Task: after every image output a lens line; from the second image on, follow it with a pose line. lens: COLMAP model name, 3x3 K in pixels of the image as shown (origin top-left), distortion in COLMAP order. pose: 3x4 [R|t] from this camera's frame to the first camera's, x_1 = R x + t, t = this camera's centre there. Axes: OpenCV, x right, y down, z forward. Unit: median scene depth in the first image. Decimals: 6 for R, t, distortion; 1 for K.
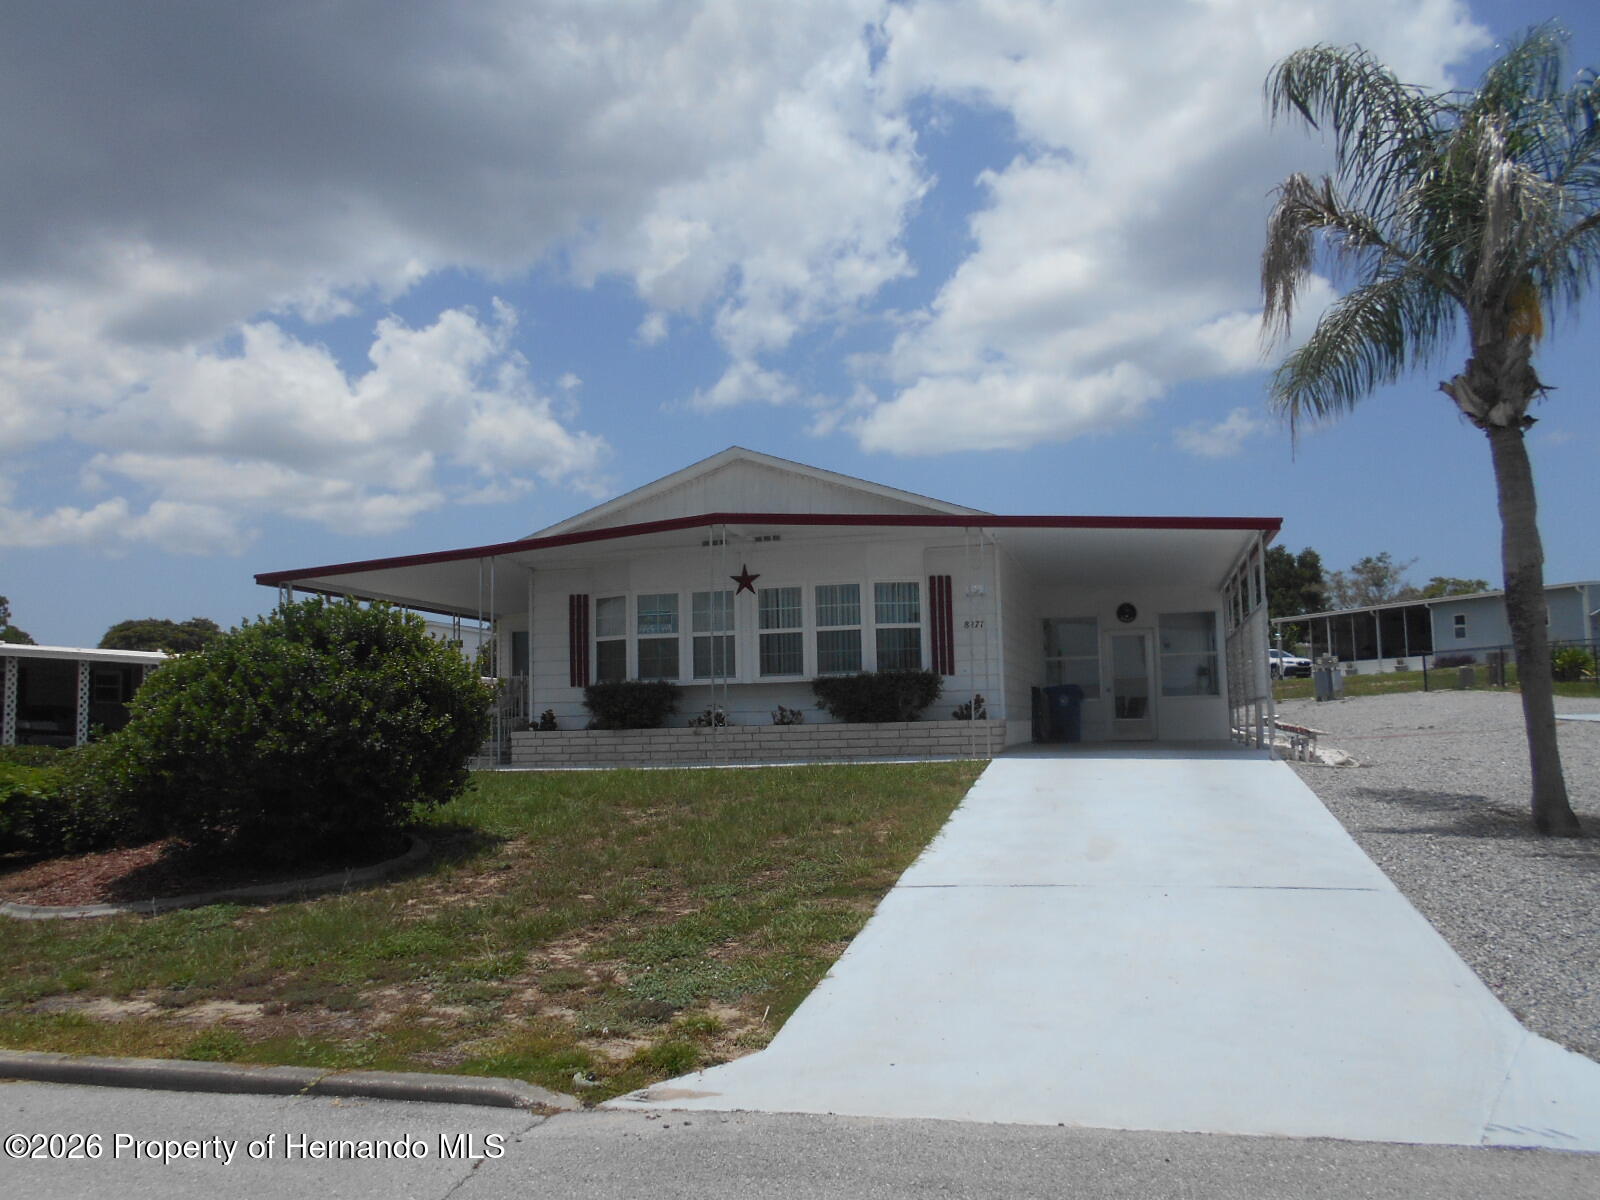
lens RADIAL K [[1260.3, 0, 790.2], [0, 1260.3, 584.5], [0, 0, 1]] dist [-0.004829, 0.012015]
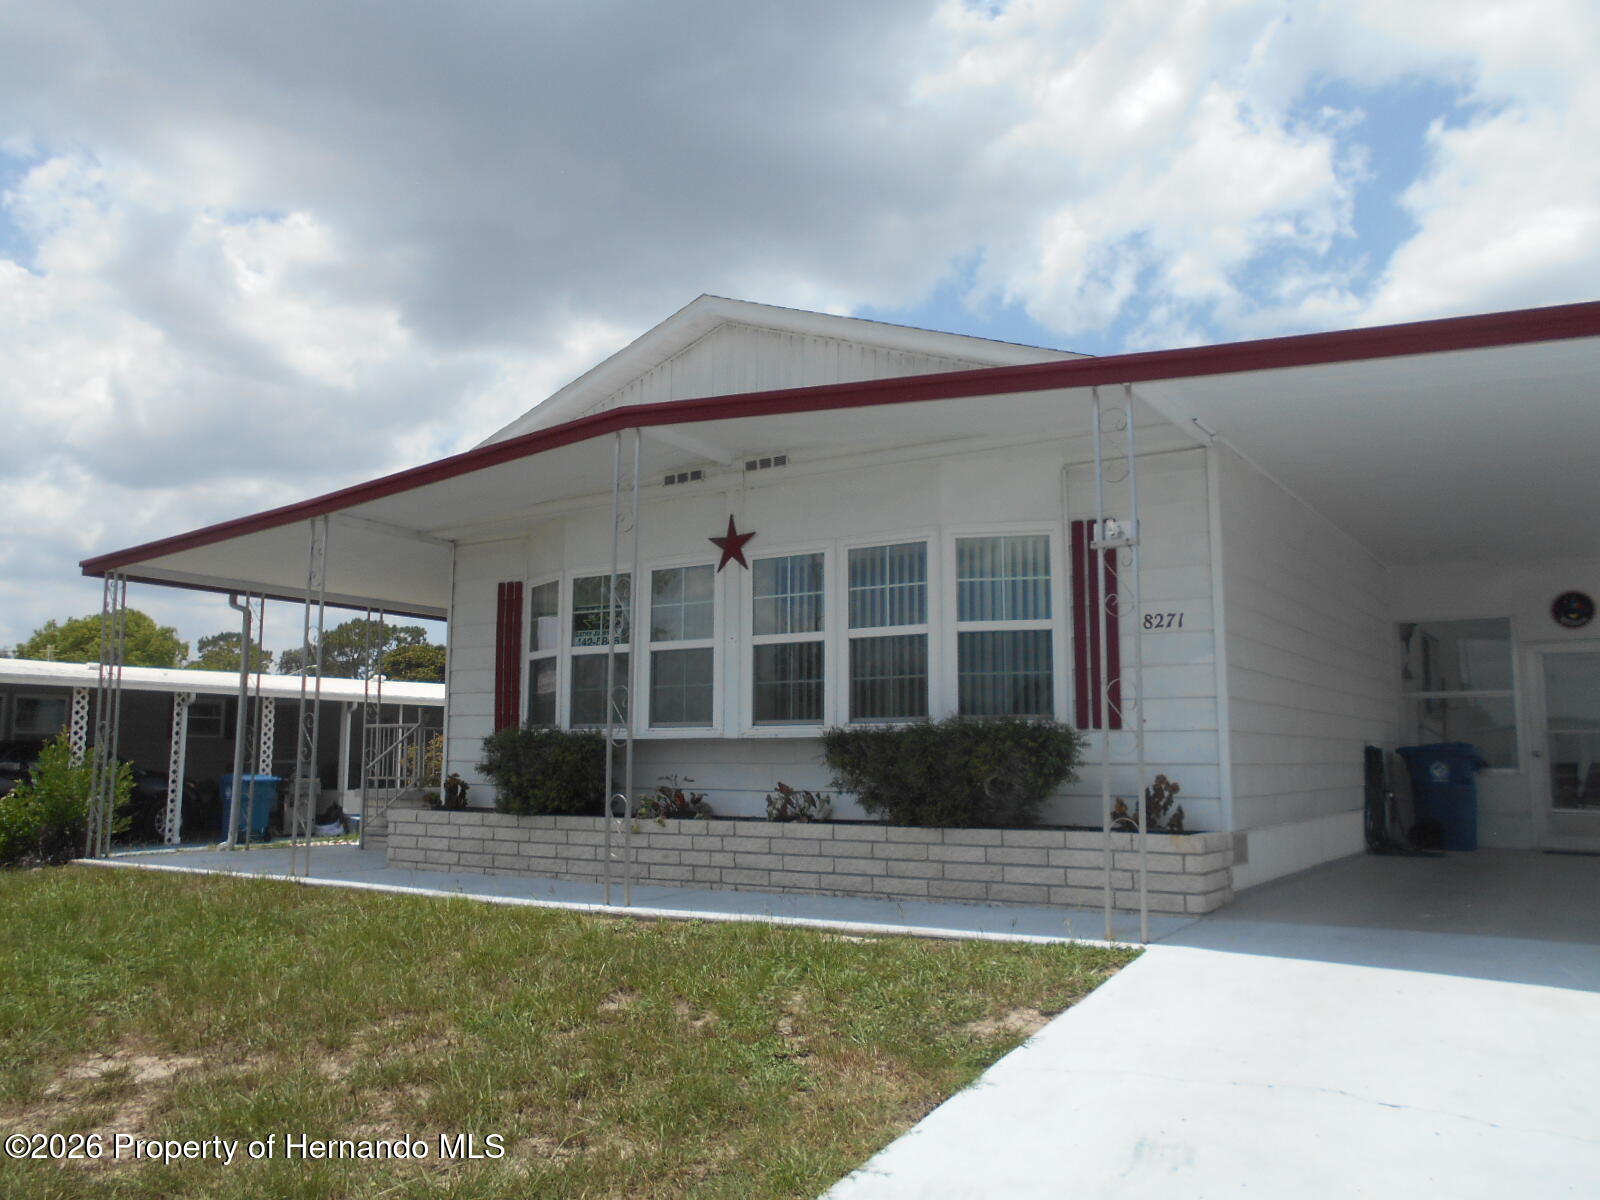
lens RADIAL K [[1260.3, 0, 796.4], [0, 1260.3, 601.0], [0, 0, 1]] dist [-0.004829, 0.012015]
pose [[0.949409, -0.014659, -0.313699, 0.154817], [0.011234, 0.999856, -0.012721, 0.027261], [0.313841, 0.008553, 0.949437, 0.493250]]
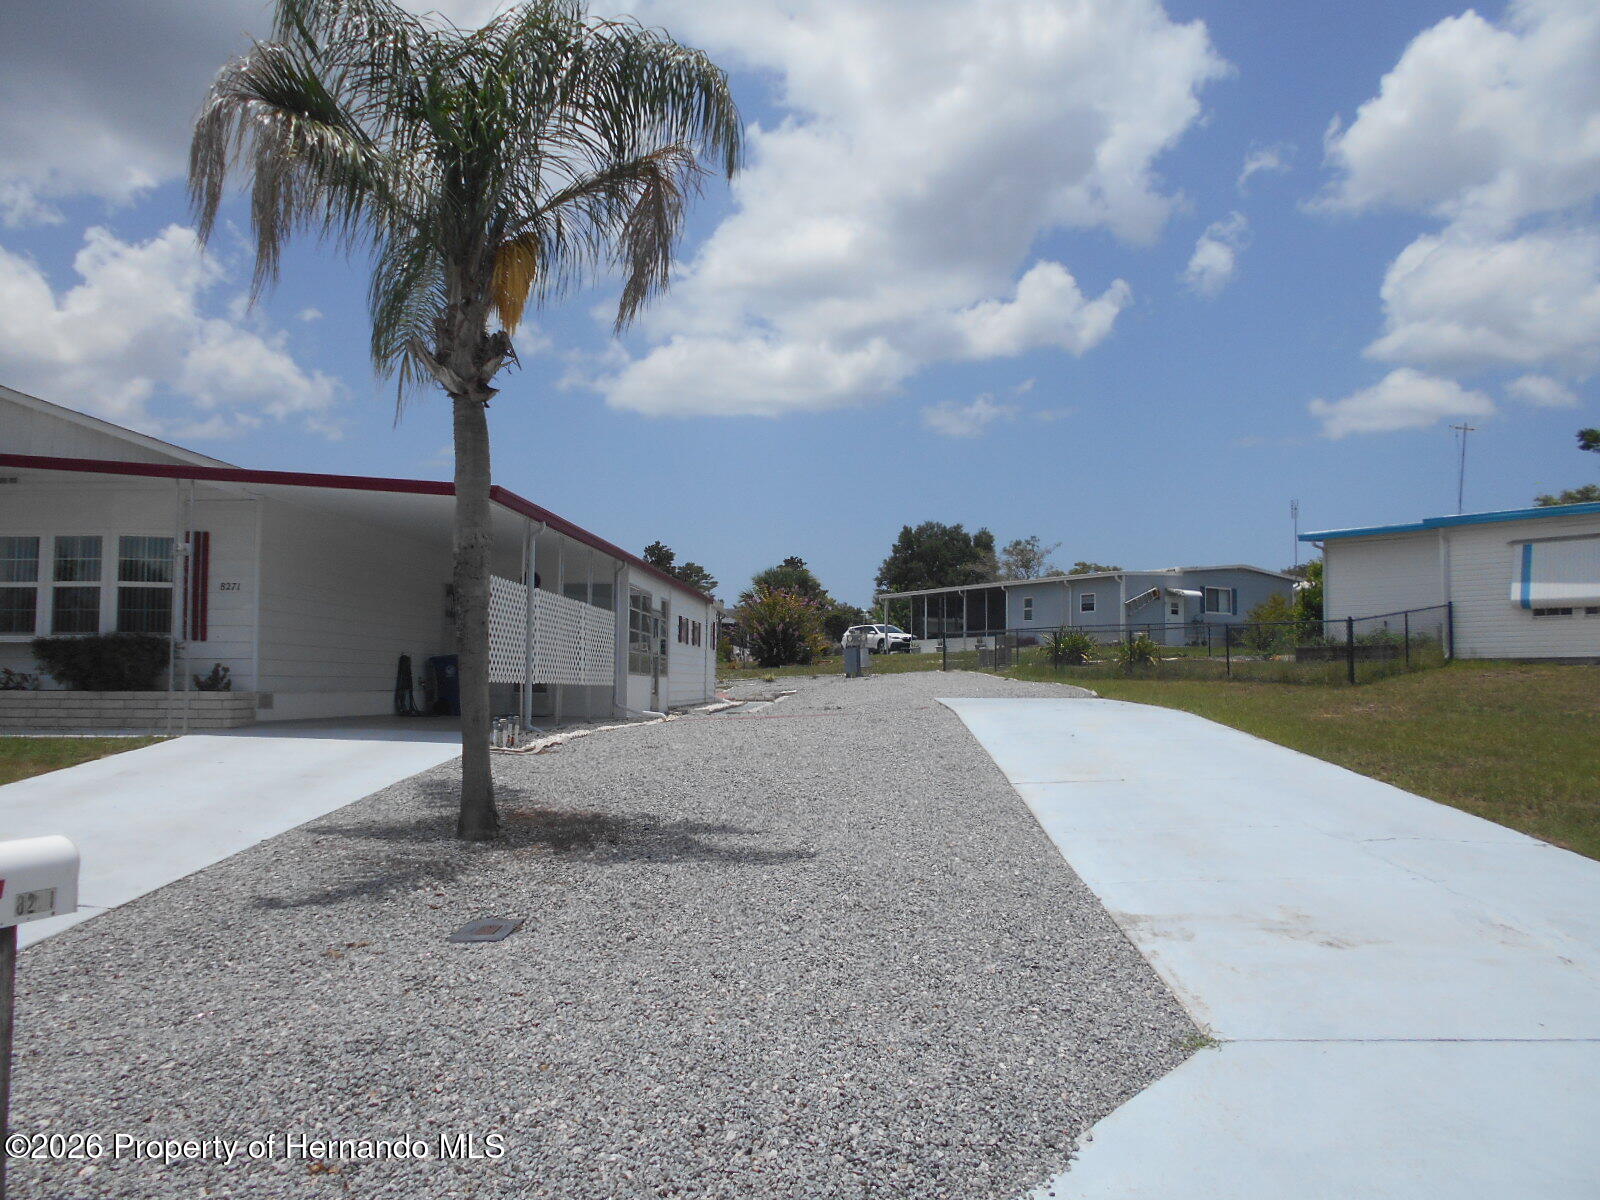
lens RADIAL K [[1260.3, 0, 774.9], [0, 1260.3, 608.5], [0, 0, 1]] dist [-0.004829, 0.012015]
pose [[0.983850, 0.037860, 0.174946, 0.356079], [-0.046444, 0.997896, 0.045236, -0.011595], [-0.172865, -0.052631, 0.983538, 0.030482]]
